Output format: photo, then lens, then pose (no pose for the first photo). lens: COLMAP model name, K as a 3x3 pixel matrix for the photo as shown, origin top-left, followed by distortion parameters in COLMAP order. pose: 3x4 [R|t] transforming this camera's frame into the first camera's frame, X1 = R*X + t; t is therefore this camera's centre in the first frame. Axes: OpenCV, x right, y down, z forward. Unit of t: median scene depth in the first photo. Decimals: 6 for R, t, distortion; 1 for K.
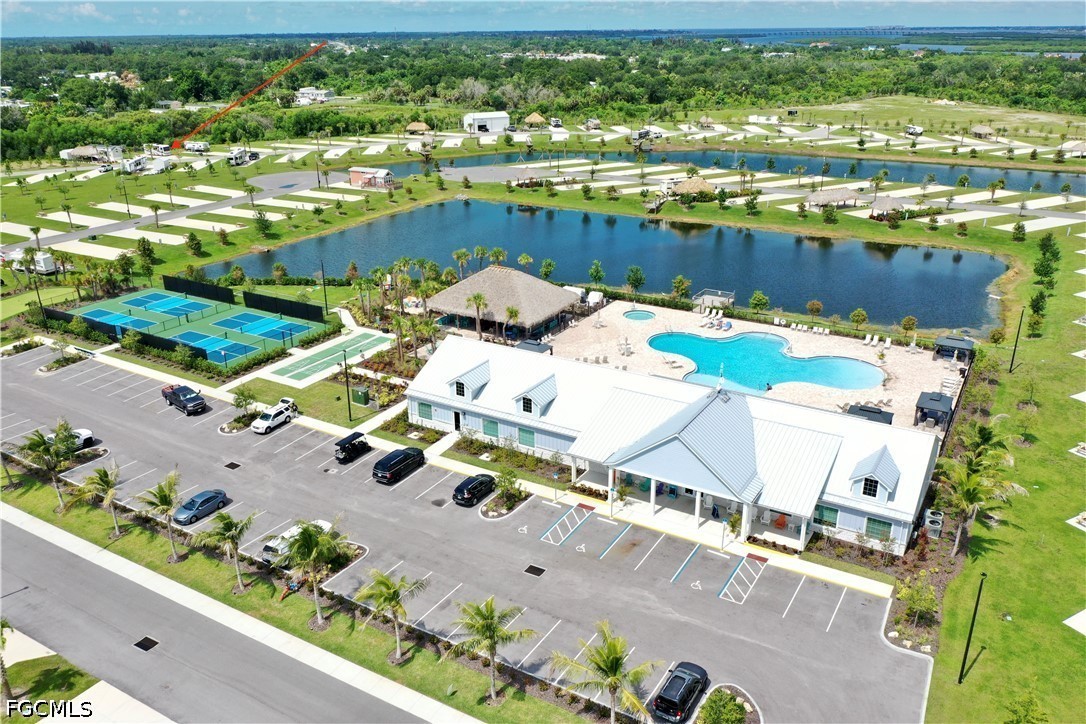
lens RADIAL K [[858.5, 0, 540.5], [0, 858.5, 369.7], [0, 0, 1]] dist [-0.003453, -0.000894]
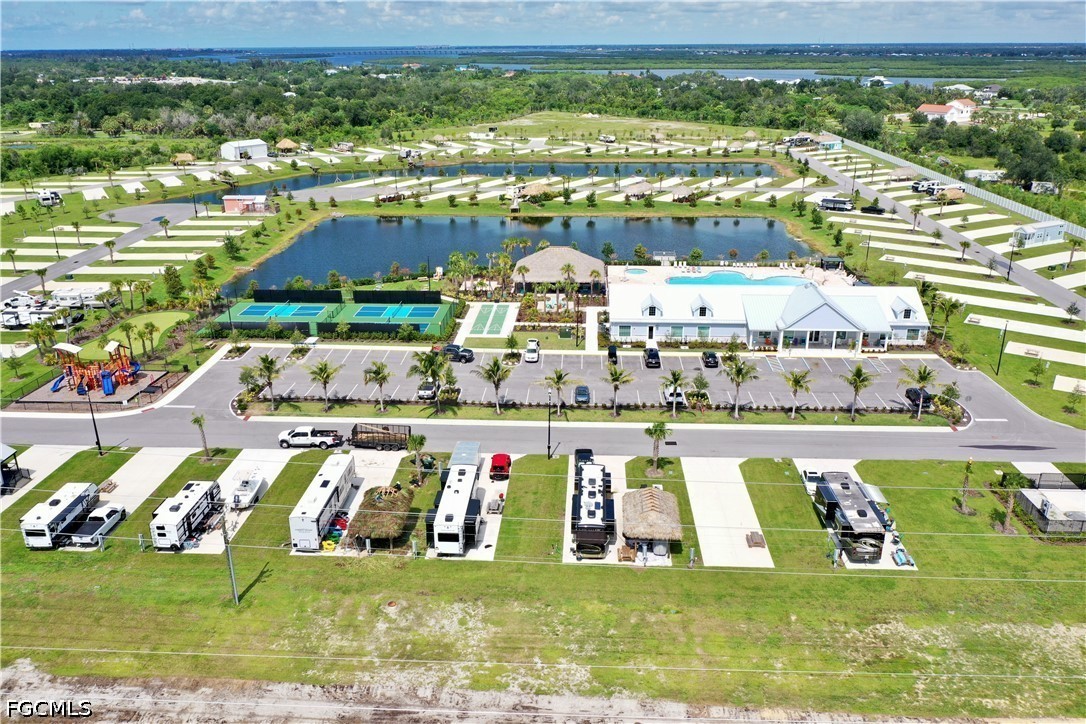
lens RADIAL K [[858.5, 0, 541.2], [0, 858.5, 357.6], [0, 0, 1]] dist [-0.003453, -0.000894]
pose [[0.886798, -0.156409, 0.434885, -0.438824], [0.169964, 0.985419, 0.007829, 0.026818], [-0.429769, 0.066972, 0.900452, -0.149268]]
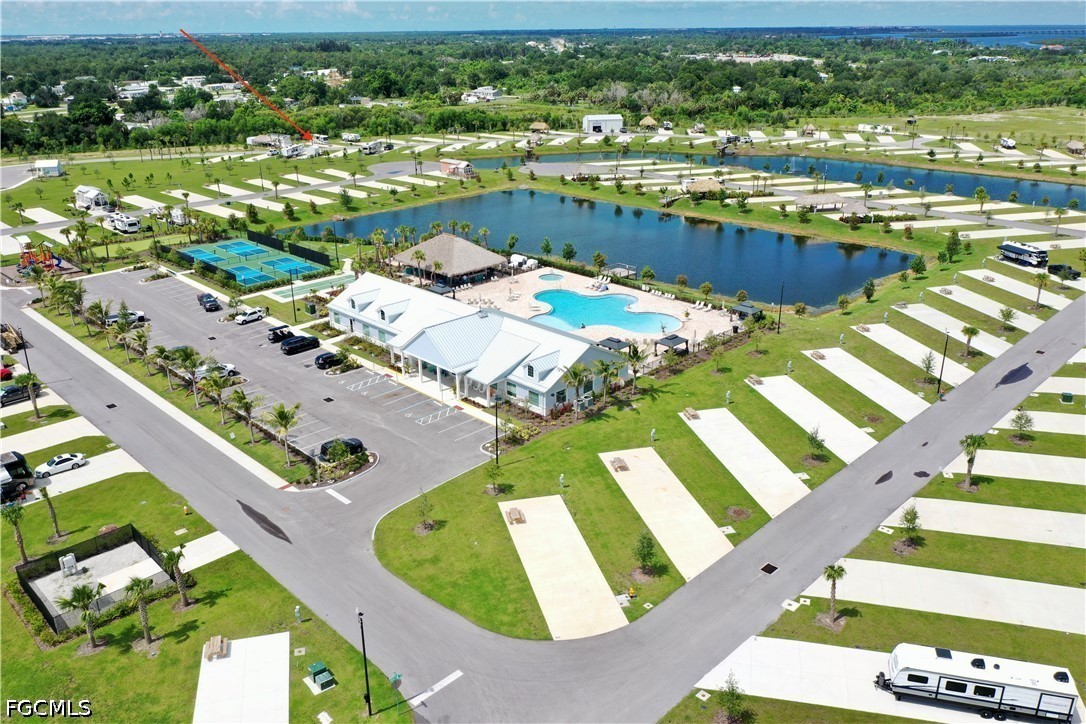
lens RADIAL K [[858.5, 0, 536.3], [0, 858.5, 361.4], [0, 0, 1]] dist [-0.003453, -0.000894]
pose [[0.967857, 0.092004, -0.234070, 0.265715], [-0.093119, 0.995635, 0.006309, 0.037993], [0.233629, 0.015690, 0.972199, -0.185860]]
